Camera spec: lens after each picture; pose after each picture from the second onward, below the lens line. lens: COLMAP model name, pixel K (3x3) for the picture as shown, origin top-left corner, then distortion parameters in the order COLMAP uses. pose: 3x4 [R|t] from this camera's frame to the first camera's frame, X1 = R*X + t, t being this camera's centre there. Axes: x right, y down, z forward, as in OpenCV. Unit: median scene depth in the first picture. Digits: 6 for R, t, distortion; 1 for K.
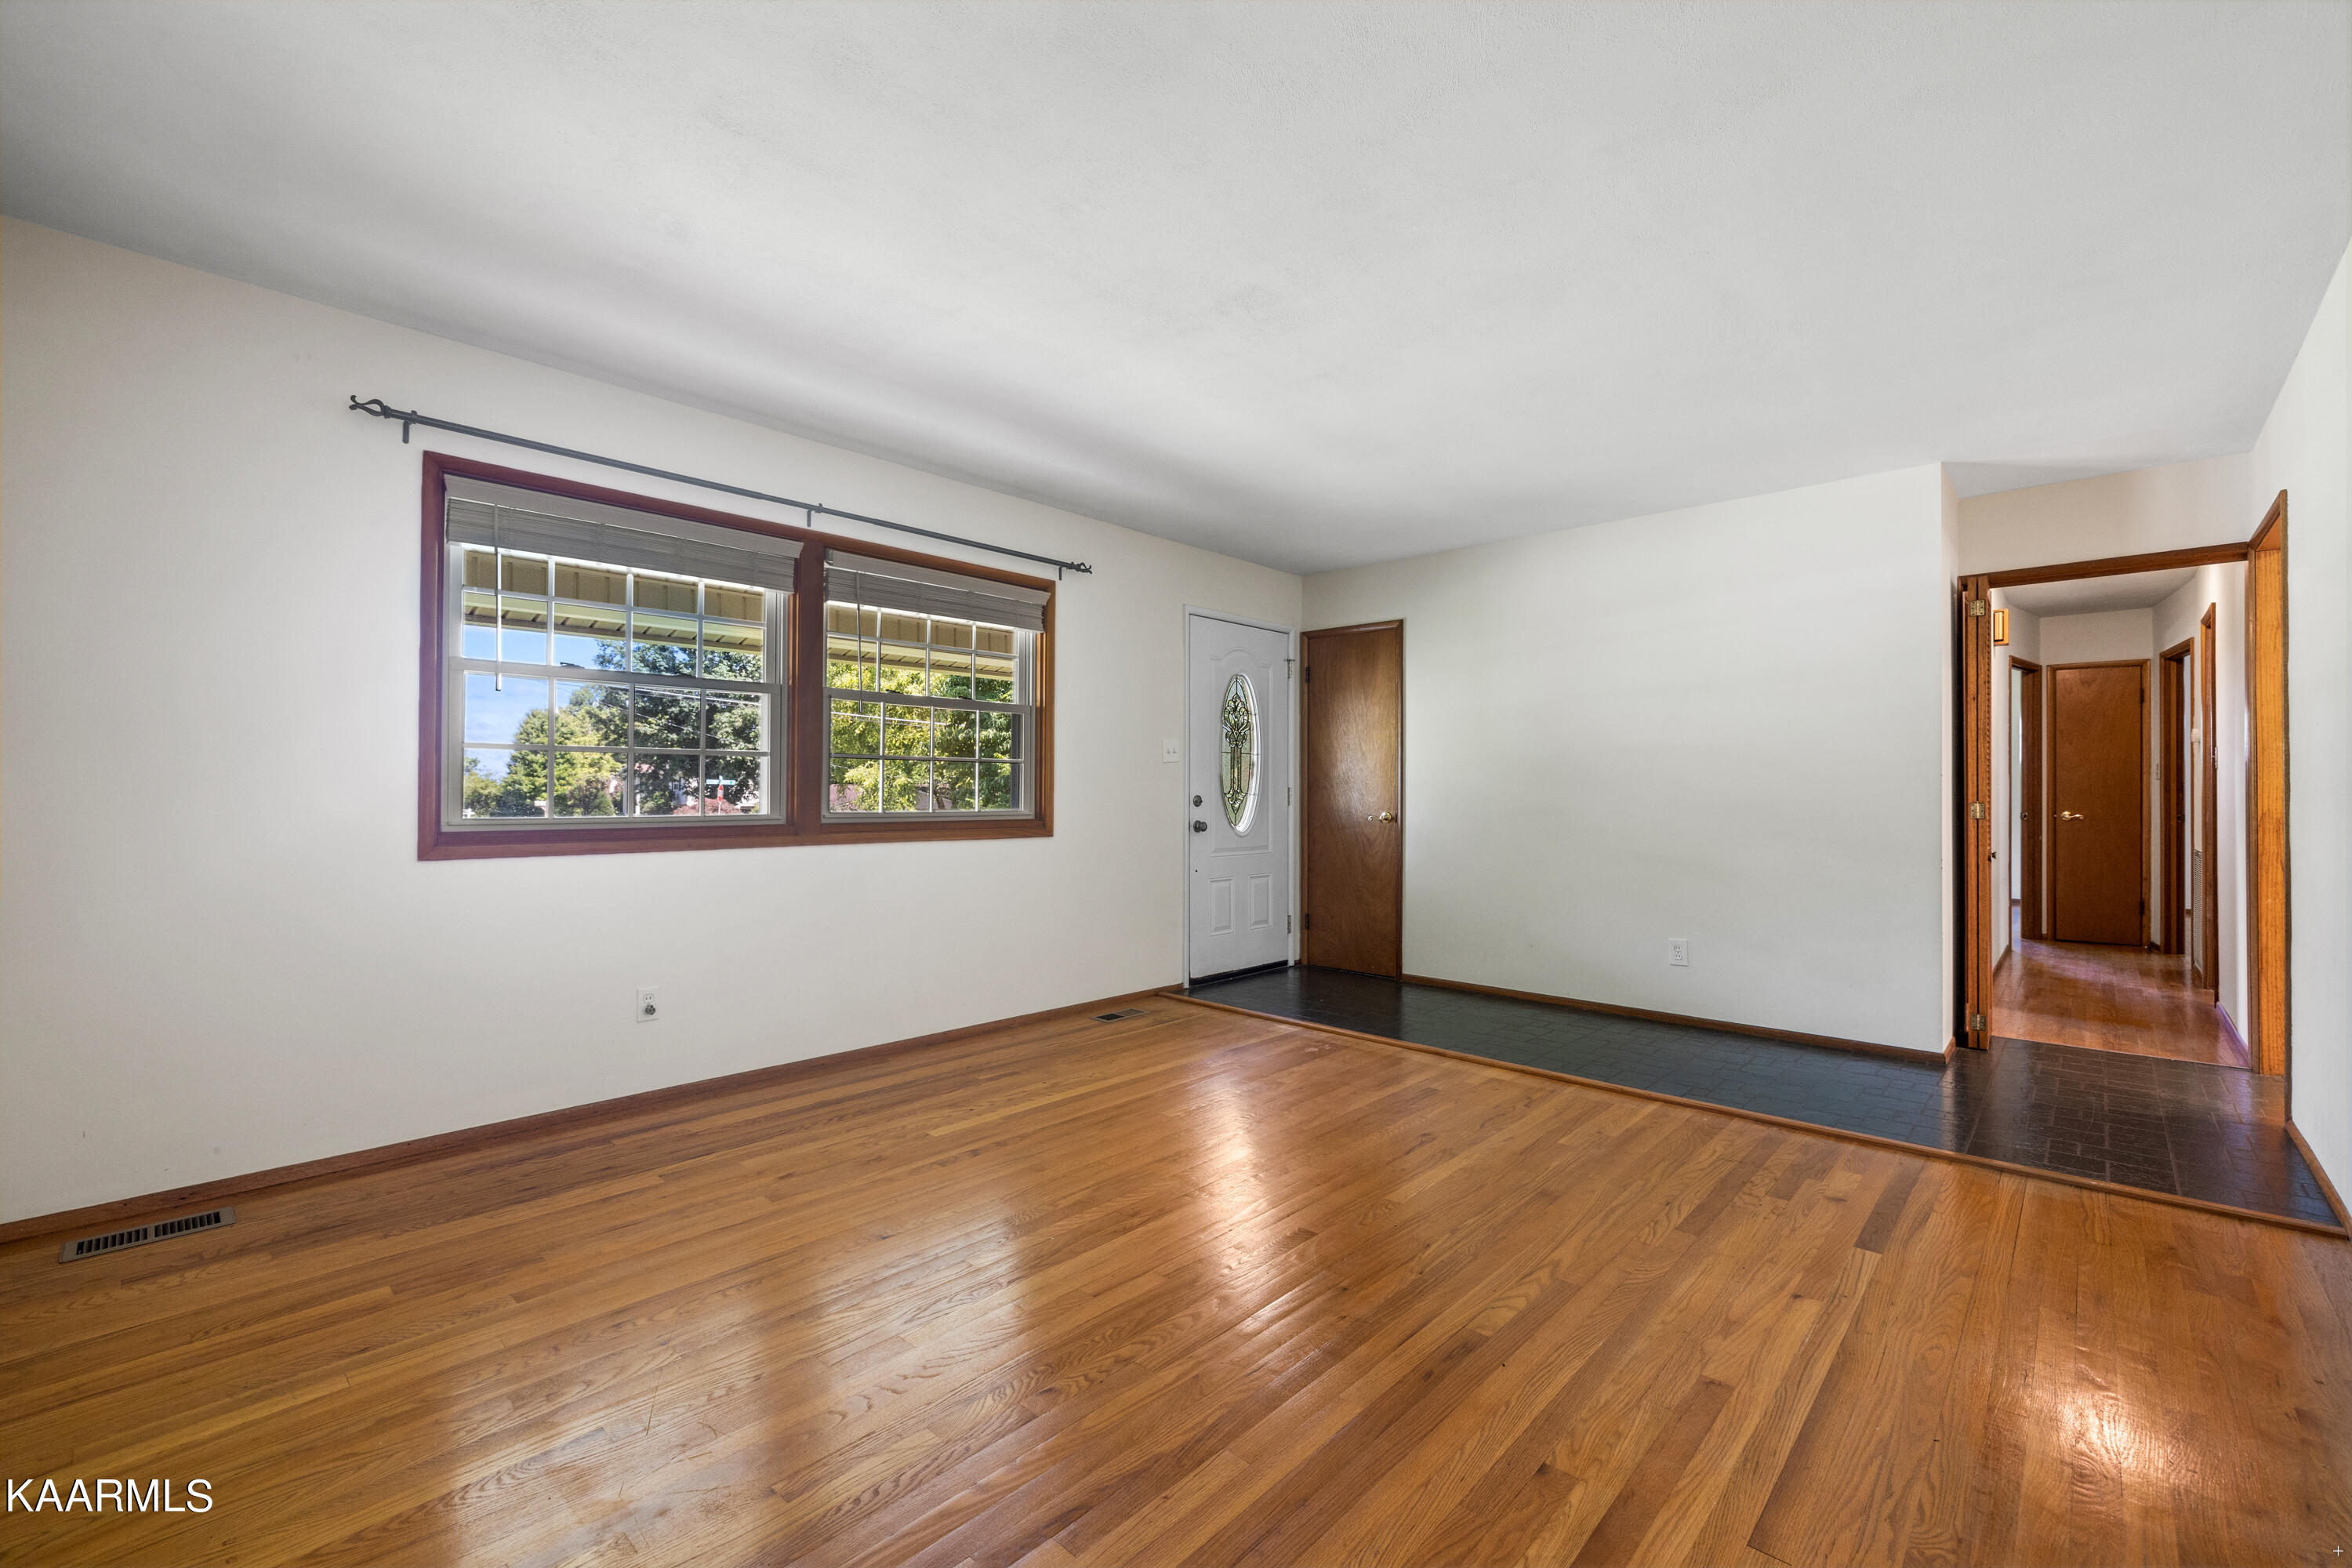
lens RADIAL K [[982.2, 0, 1176.0], [0, 982.2, 784.0], [0, 0, 1]] dist [0.003449, 0.000362]
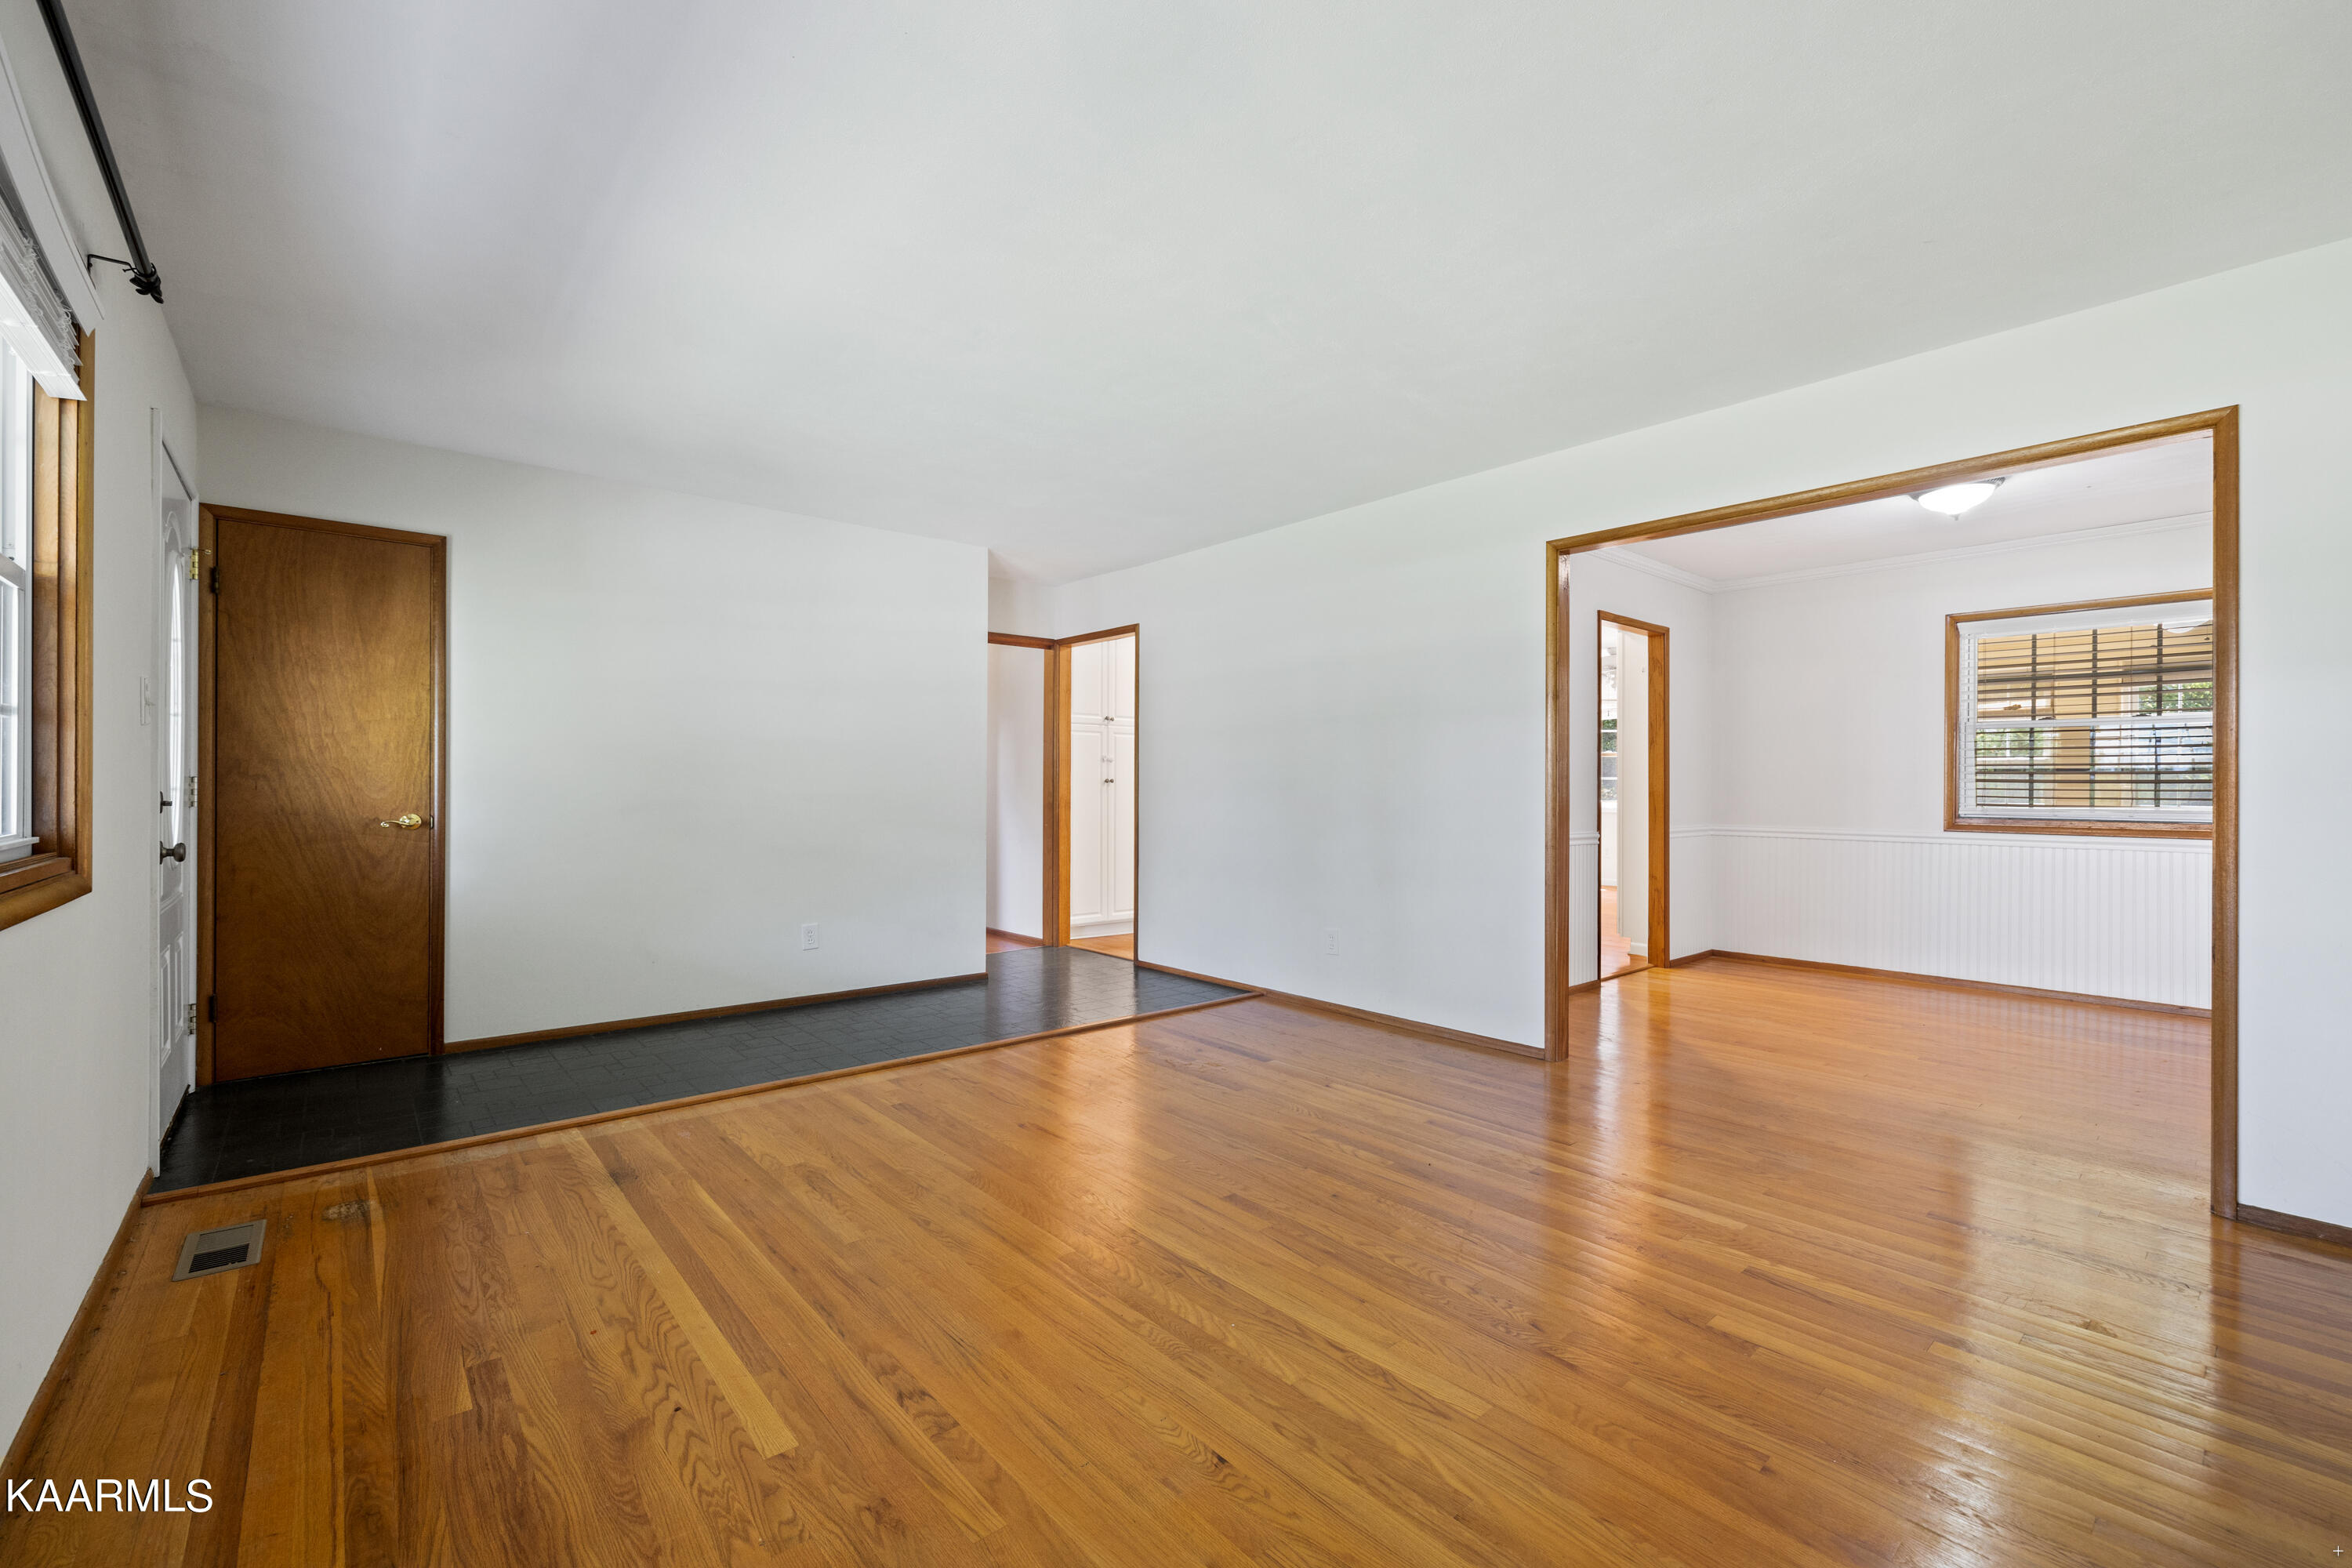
lens RADIAL K [[982.2, 0, 1176.0], [0, 982.2, 784.0], [0, 0, 1]] dist [0.003449, 0.000362]
pose [[0.110713, 0.002607, 0.993849, -0.438117], [-0.010888, 0.999940, -0.001410, 0.003632], [-0.993793, -0.010665, 0.110735, 0.440379]]
